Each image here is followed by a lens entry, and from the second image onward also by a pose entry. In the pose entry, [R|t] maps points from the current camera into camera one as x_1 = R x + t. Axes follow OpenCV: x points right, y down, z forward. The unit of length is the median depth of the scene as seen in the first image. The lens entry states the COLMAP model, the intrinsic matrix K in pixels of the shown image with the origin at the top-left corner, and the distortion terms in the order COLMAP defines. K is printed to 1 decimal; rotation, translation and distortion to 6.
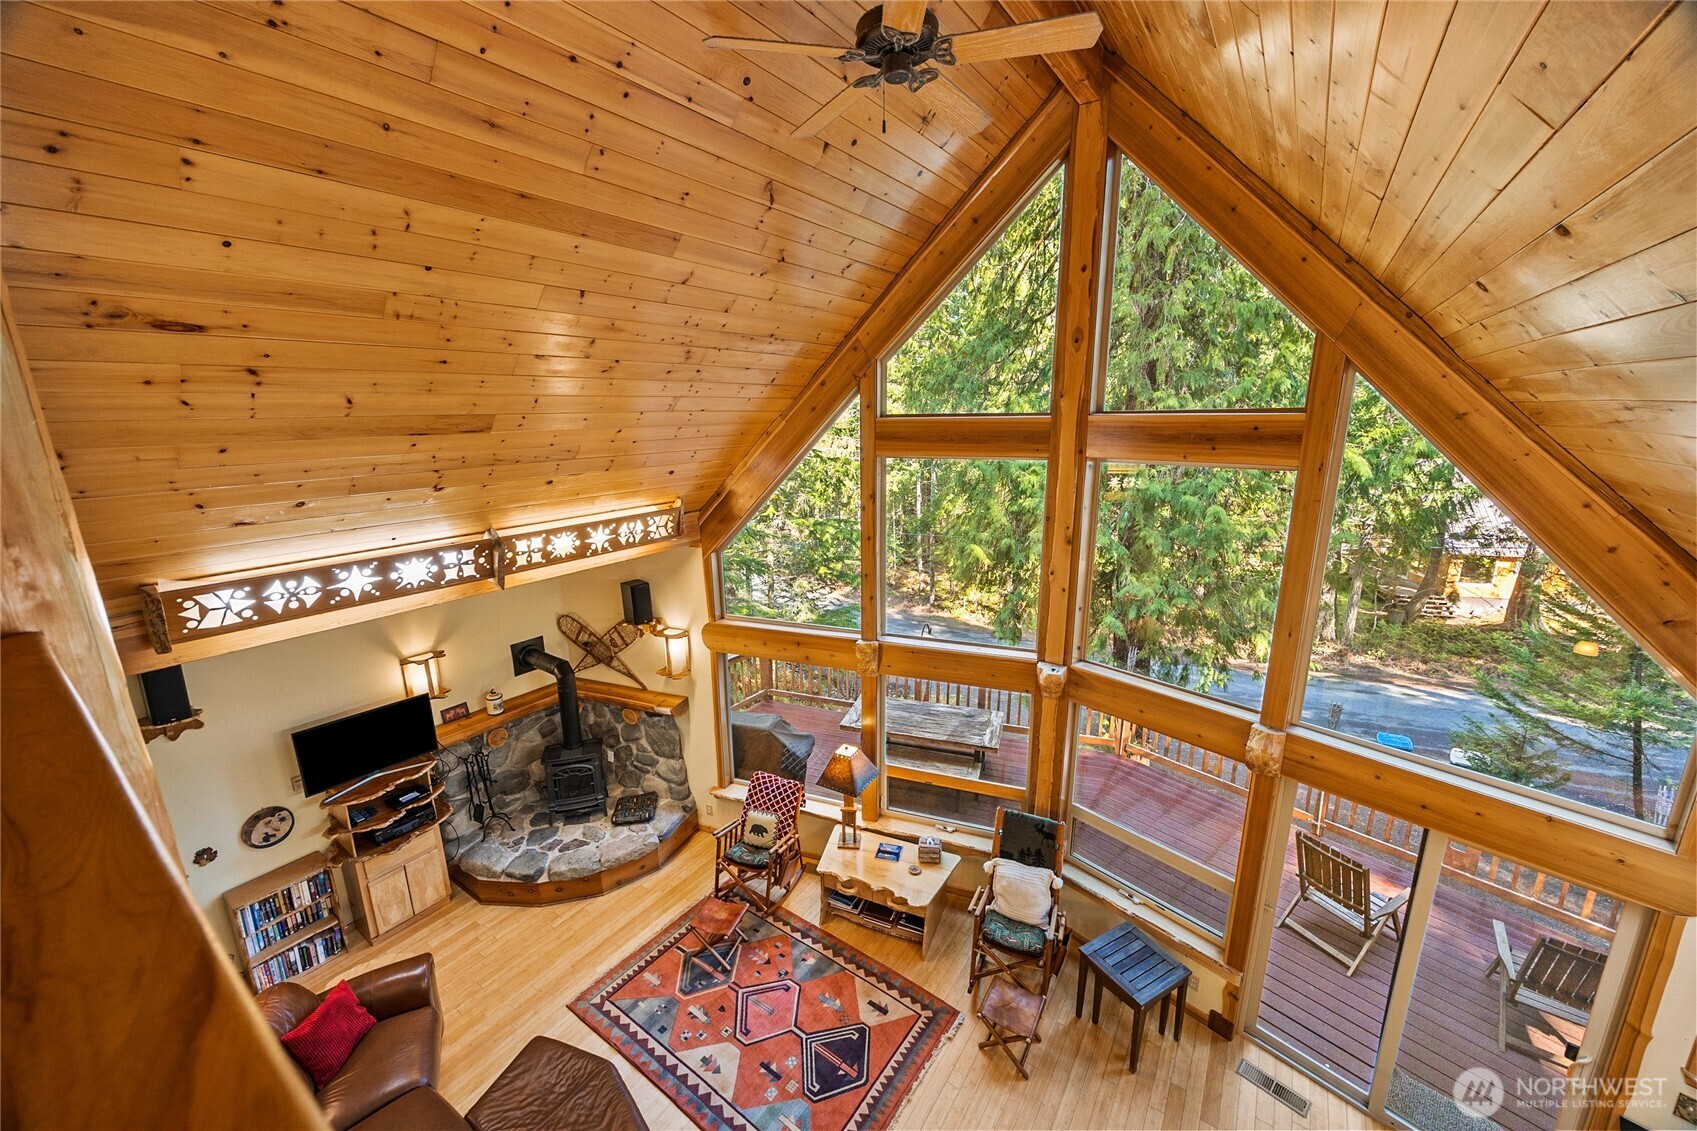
lens RADIAL K [[646.5, 0, 844.8], [0, 646.5, 567.7], [0, 0, 1]] dist [-0.000884, -0.000444]
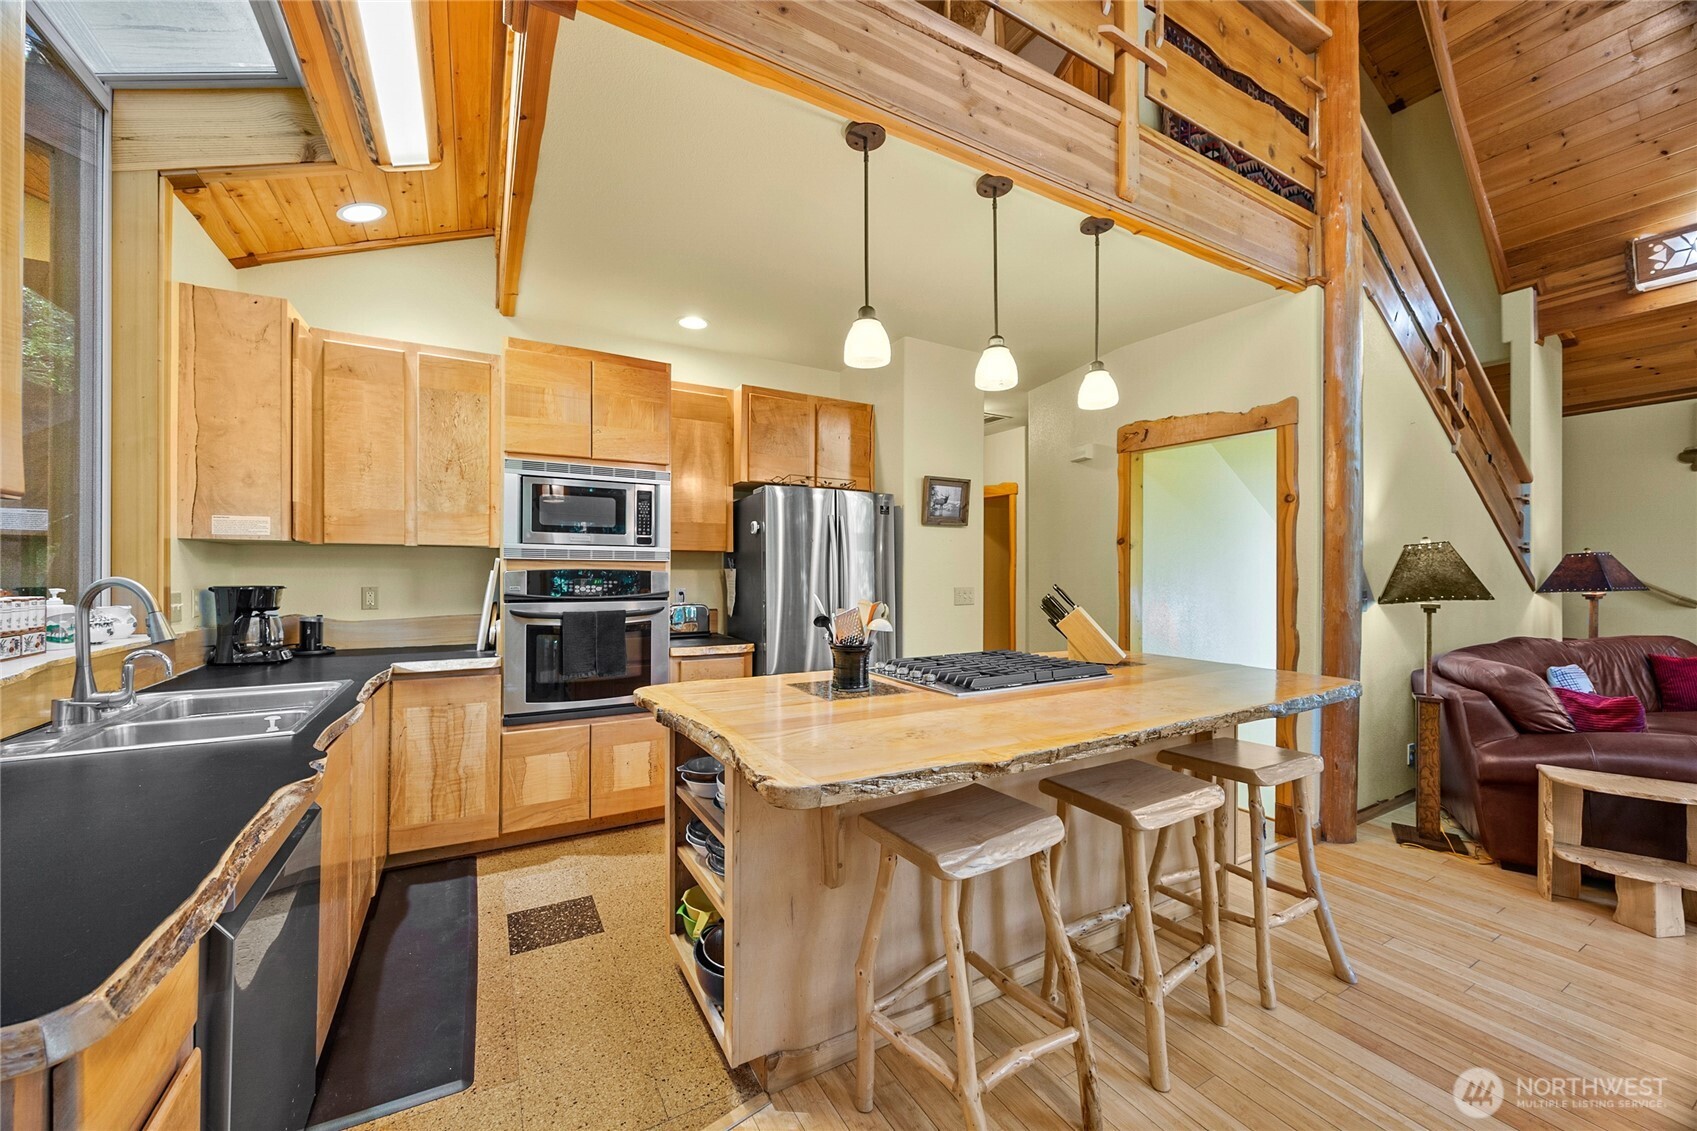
lens RADIAL K [[646.5, 0, 838.5], [0, 646.5, 567.3], [0, 0, 1]] dist [-0.000884, -0.000444]
pose [[-0.427120, 0.011621, -0.904120, 0.610450], [-0.210269, 0.971228, 0.111818, 0.592411], [0.879406, 0.237869, -0.412387, 0.133891]]
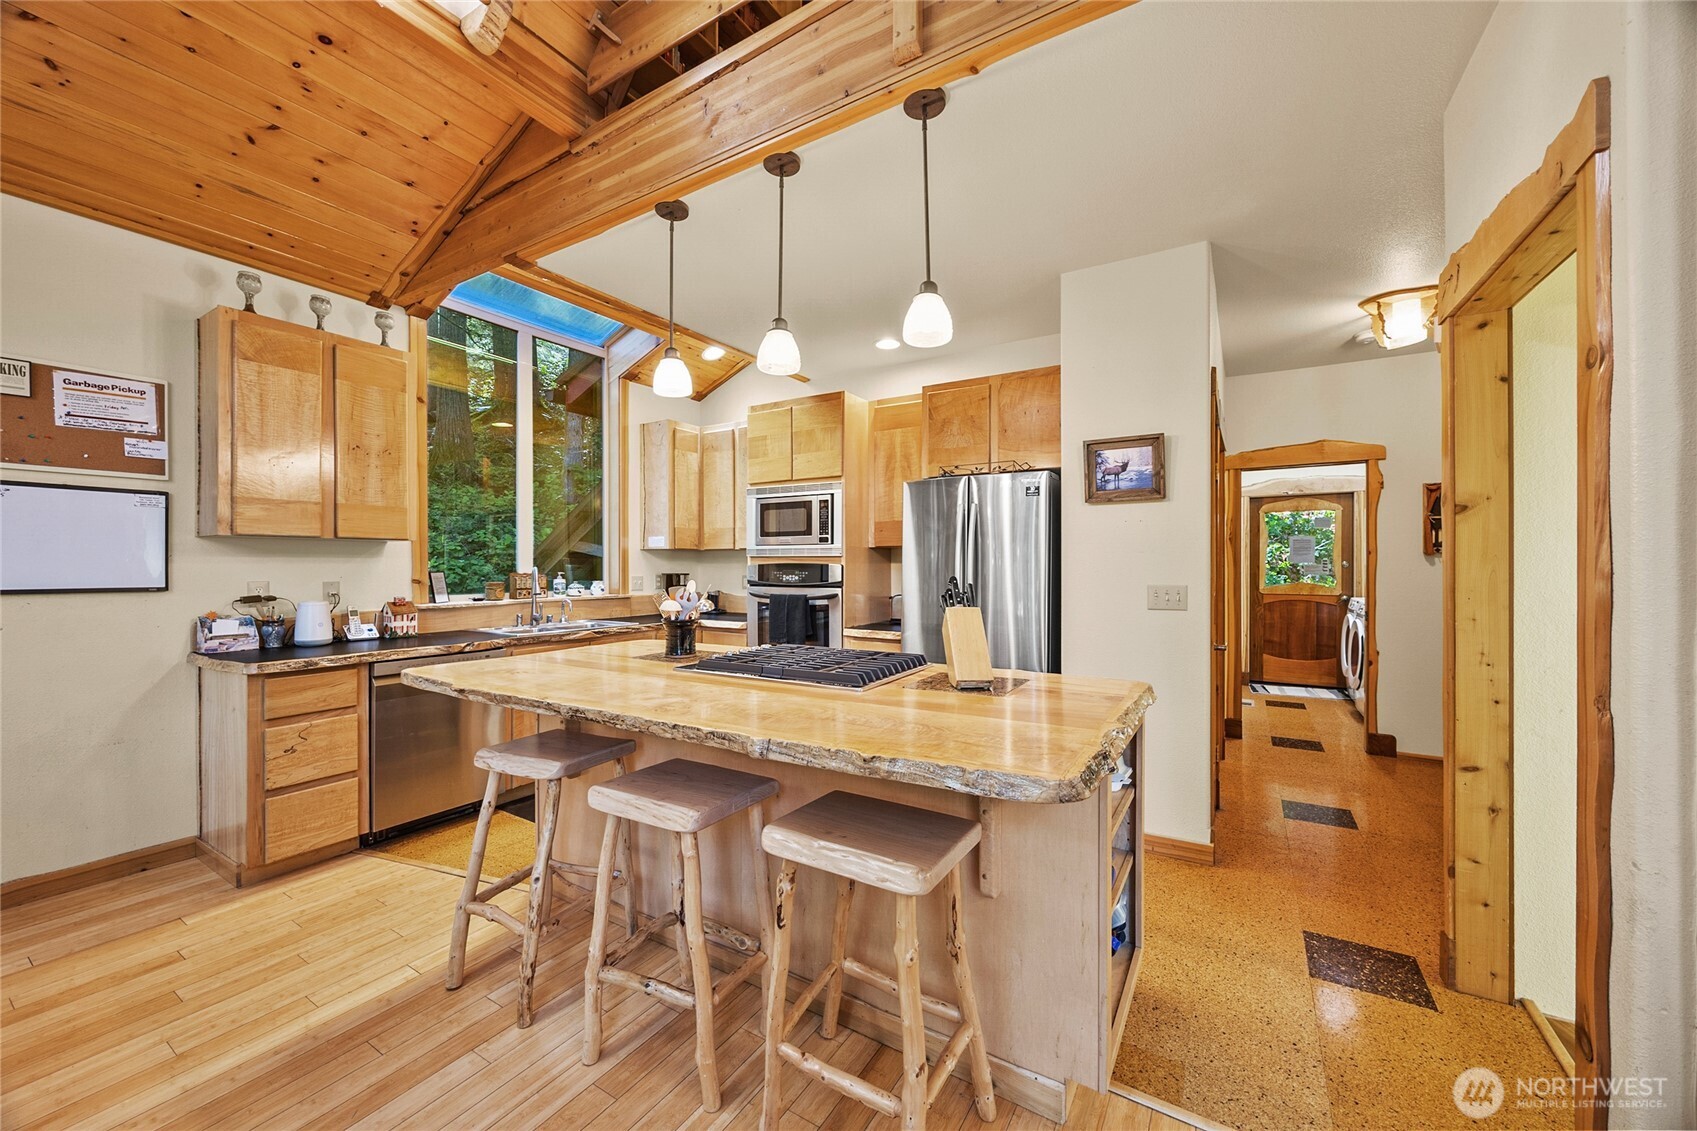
lens RADIAL K [[646.5, 0, 841.9], [0, 646.5, 567.2], [0, 0, 1]] dist [-0.000884, -0.000444]
pose [[-0.998584, 0.014336, -0.051225, 0.095915], [0.001799, 0.971547, 0.236839, 0.517471], [0.053163, 0.236411, -0.970198, 0.504539]]
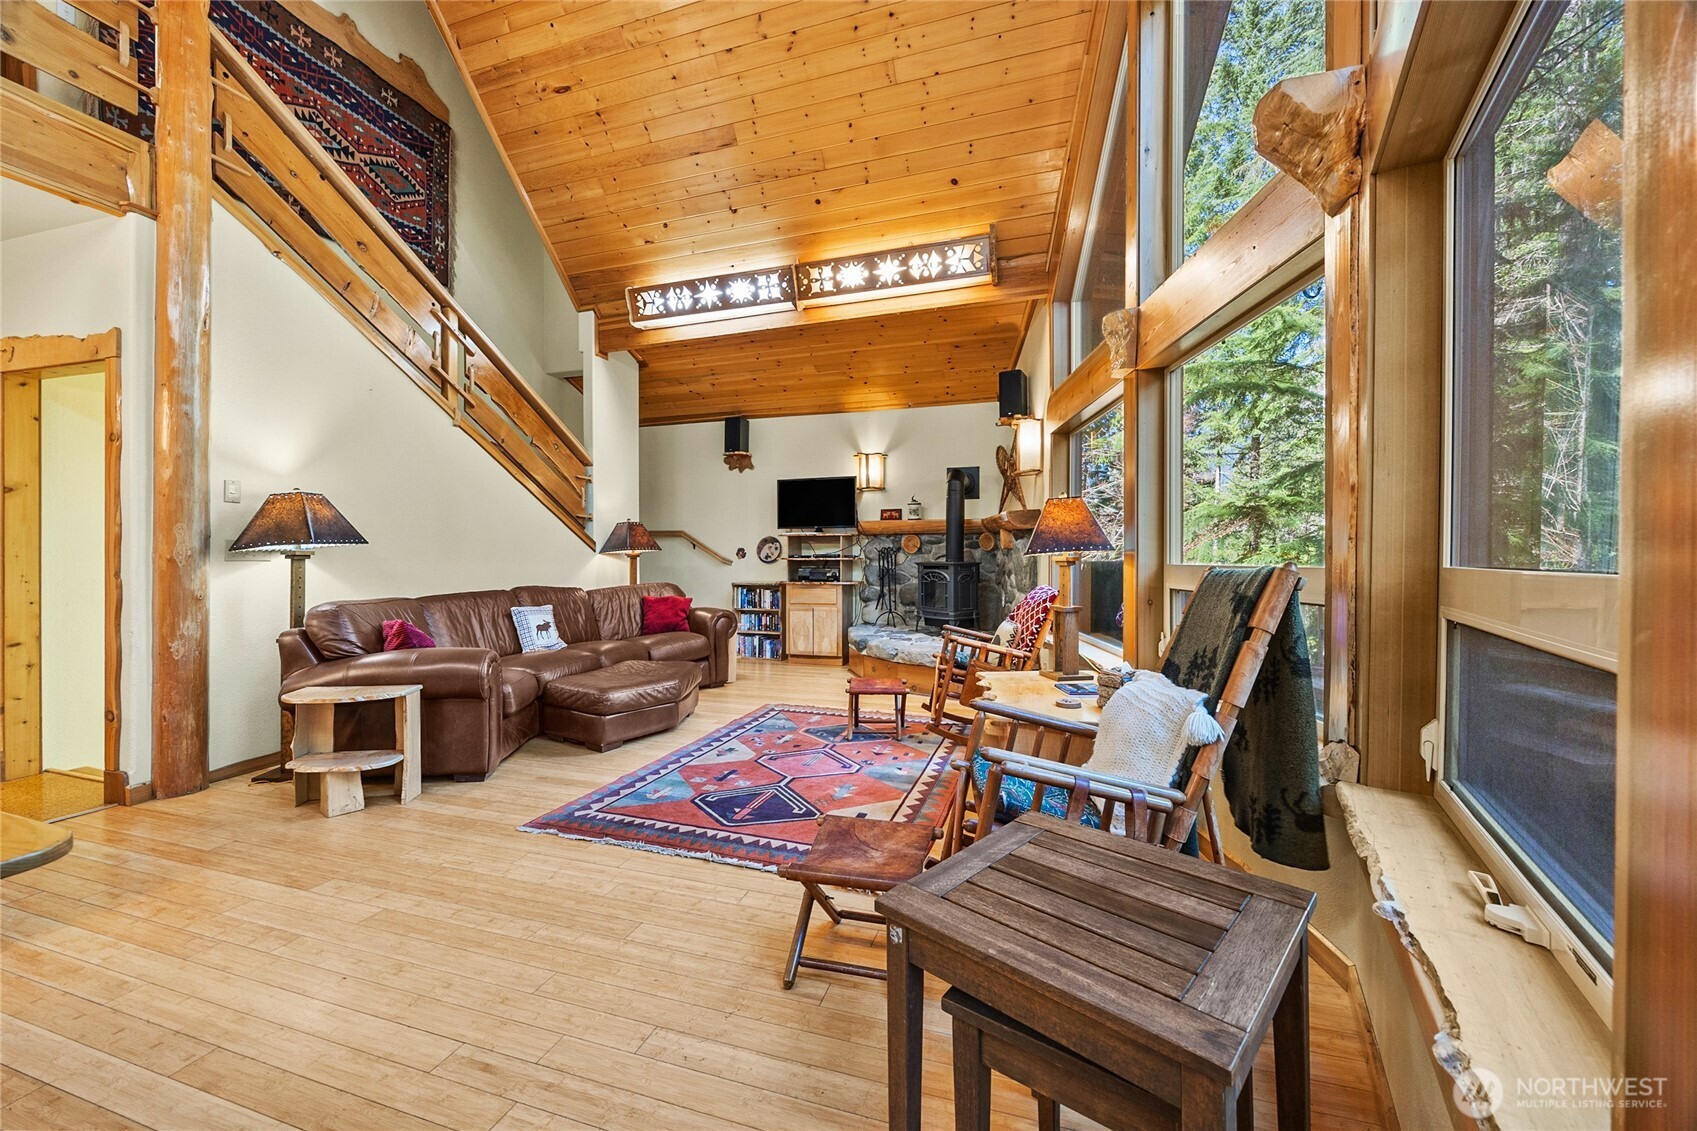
lens RADIAL K [[646.5, 0, 838.9], [0, 646.5, 558.8], [0, 0, 1]] dist [-0.000884, -0.000444]
pose [[0.293210, 0.016454, -0.955907, 0.600453], [-0.228201, 0.972156, -0.053264, 0.485305], [0.928414, 0.233756, 0.288800, 0.759318]]
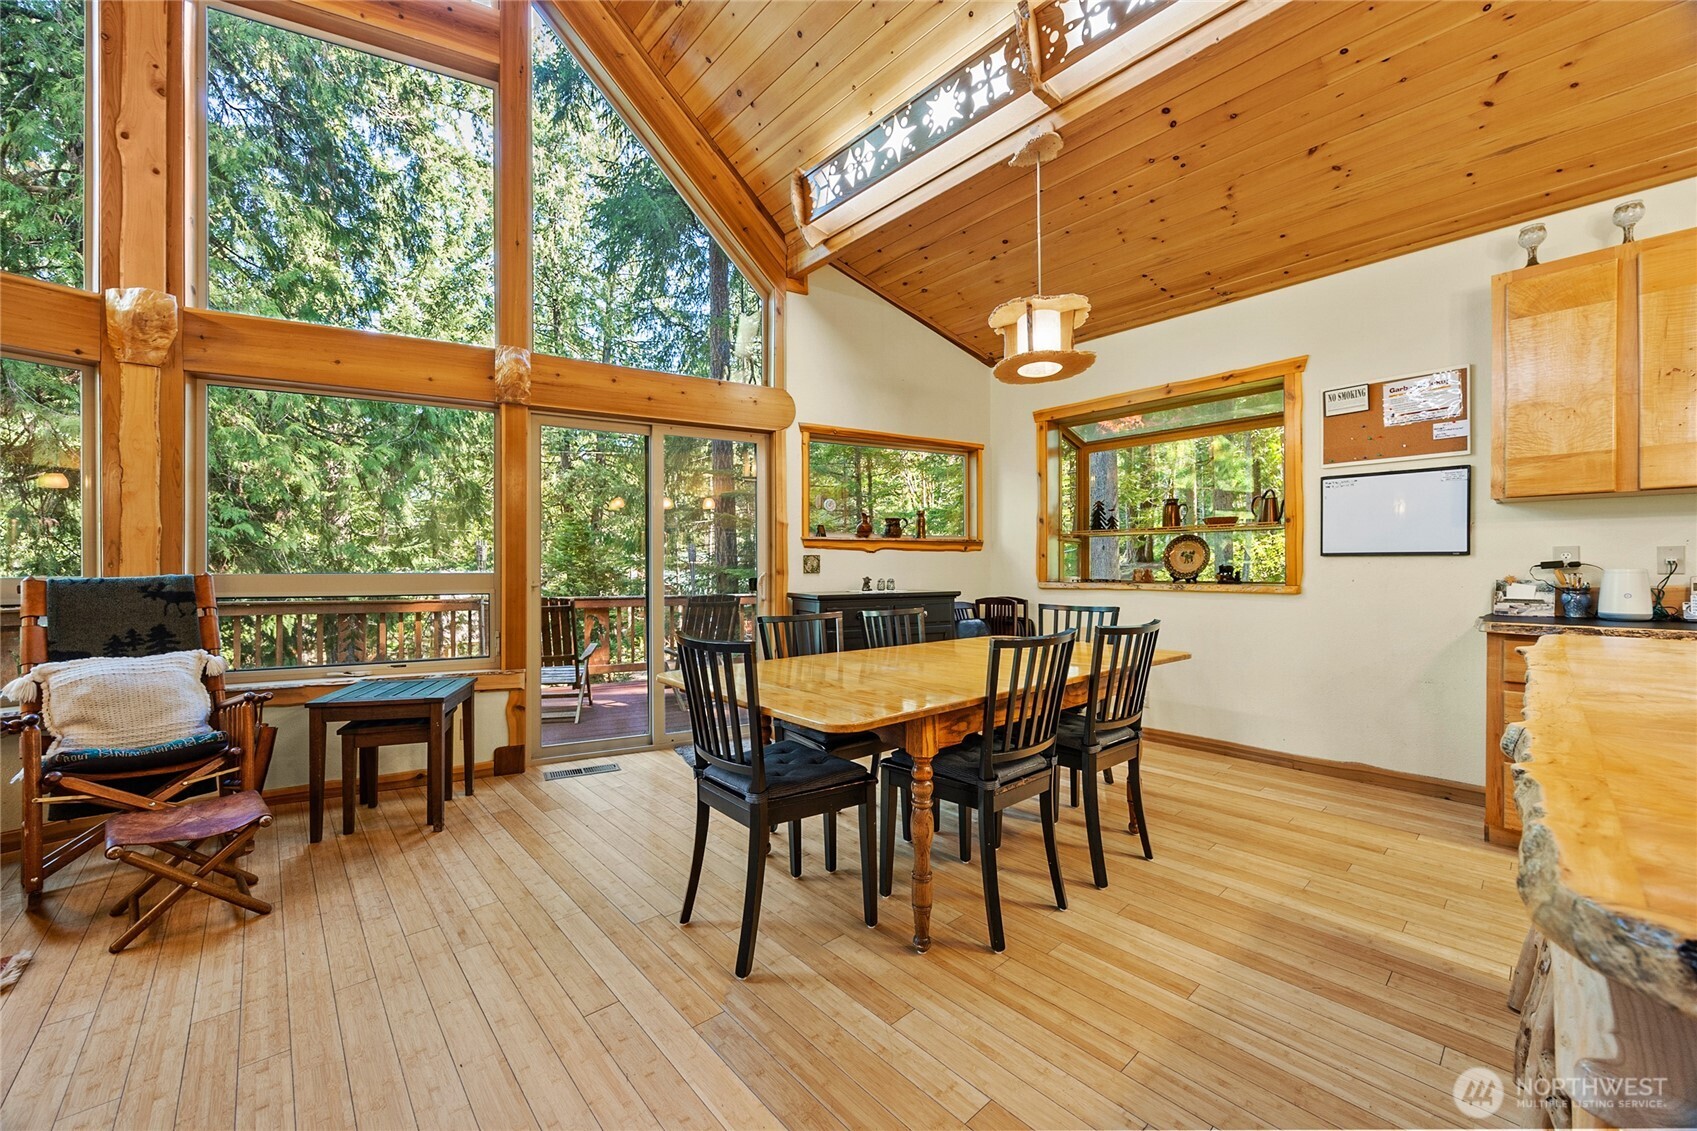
lens RADIAL K [[646.5, 0, 843.8], [0, 646.5, 571.0], [0, 0, 1]] dist [-0.000884, -0.000444]
pose [[0.229668, 0.010500, 0.973212, -0.094508], [0.226067, 0.972018, -0.063837, 0.592251], [-0.946650, 0.234673, 0.220868, 0.360263]]
